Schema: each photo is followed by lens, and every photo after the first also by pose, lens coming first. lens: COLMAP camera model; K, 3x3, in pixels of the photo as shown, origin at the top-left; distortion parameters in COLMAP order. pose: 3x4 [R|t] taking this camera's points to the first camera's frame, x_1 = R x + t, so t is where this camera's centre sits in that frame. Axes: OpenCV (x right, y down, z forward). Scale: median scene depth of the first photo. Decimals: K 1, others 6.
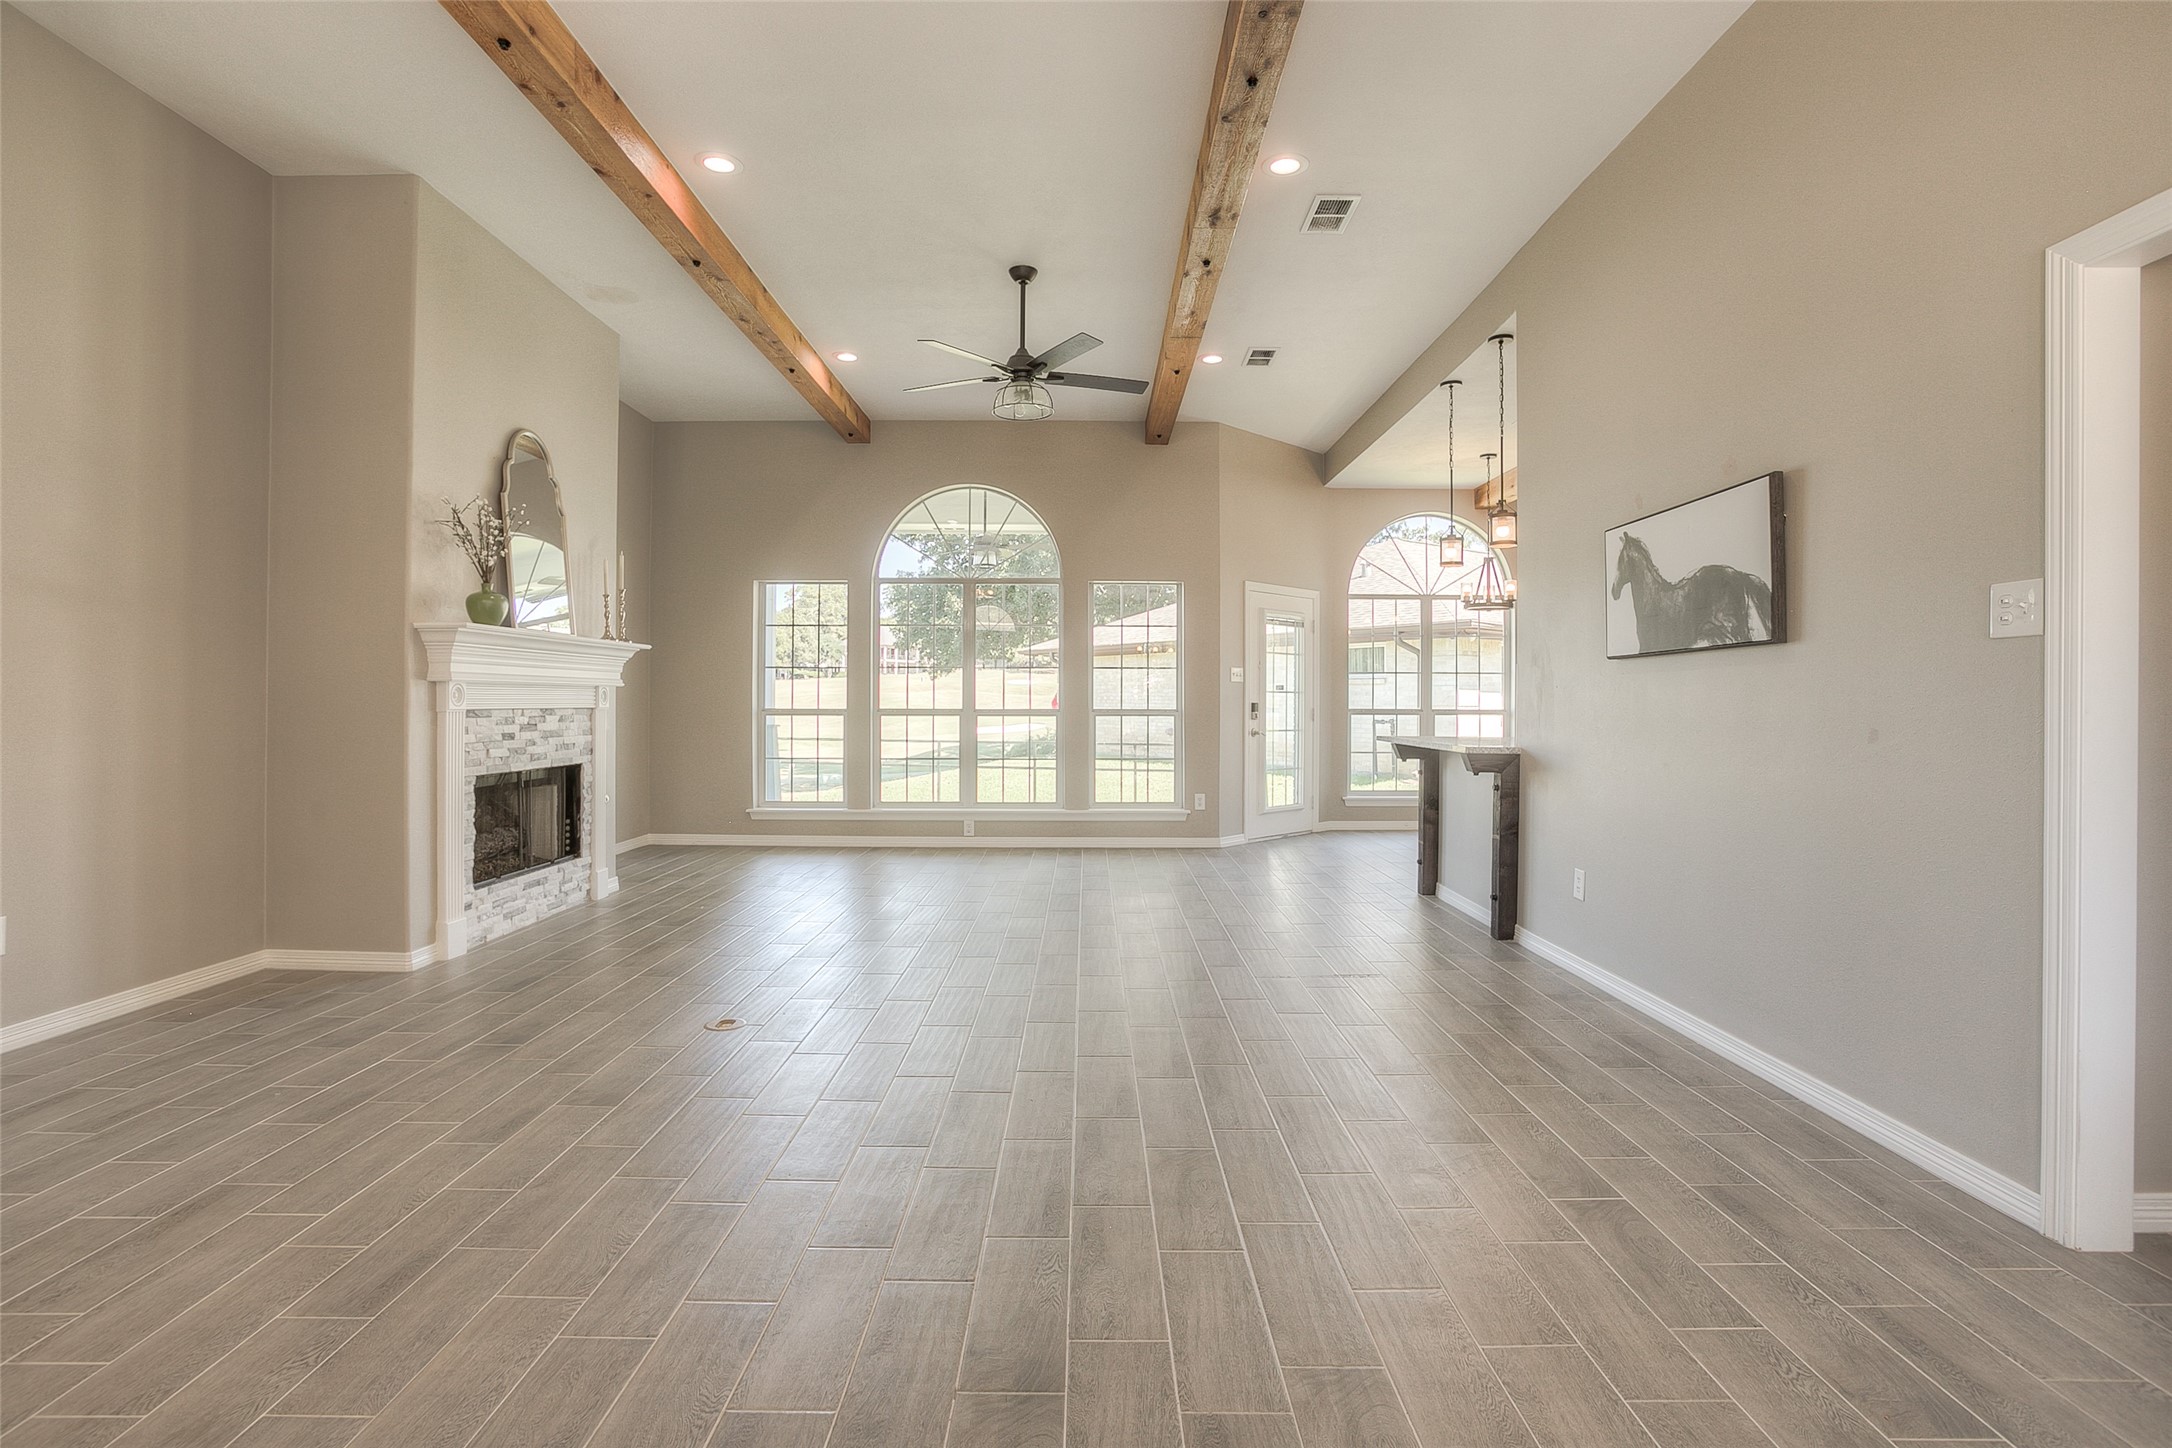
lens RADIAL K [[1079.8, 0, 1083.4], [0, 1079.8, 704.0], [0, 0, 1]] dist [-0.052190, 0.022208]
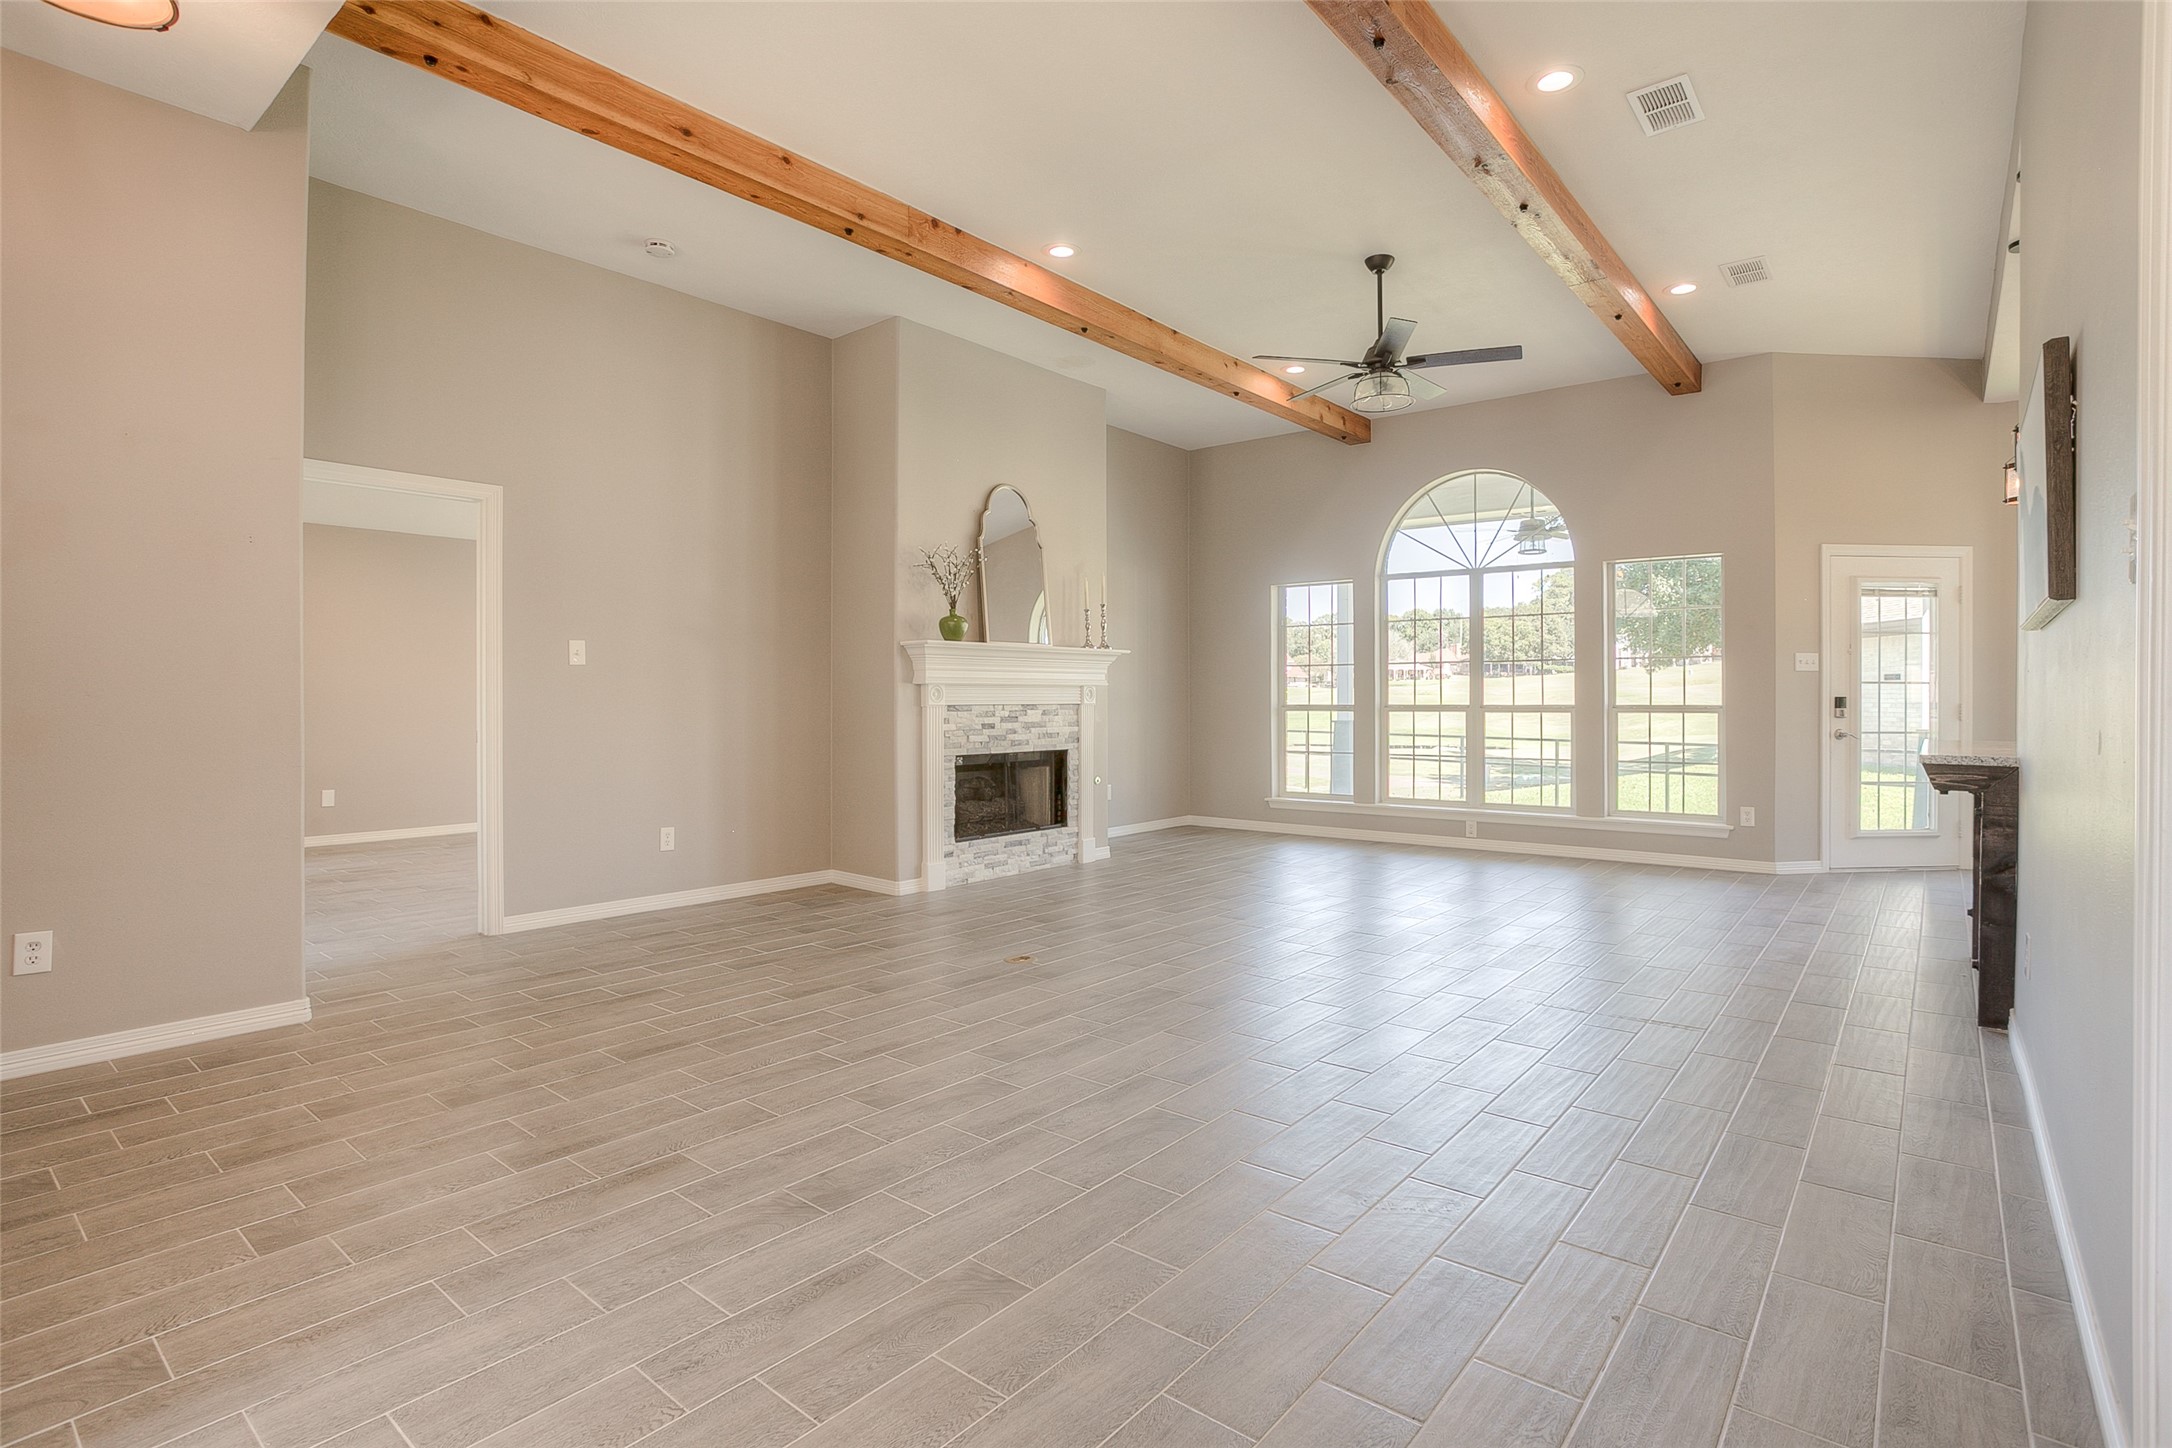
lens RADIAL K [[1079.8, 0, 1030.9], [0, 1079.8, 704.5], [0, 0, 1]] dist [-0.052190, 0.022208]
pose [[0.758412, -0.001282, -0.651774, 0.296597], [0.003274, 0.999993, 0.001843, 0.001855], [0.651767, -0.003532, 0.758411, 0.038928]]
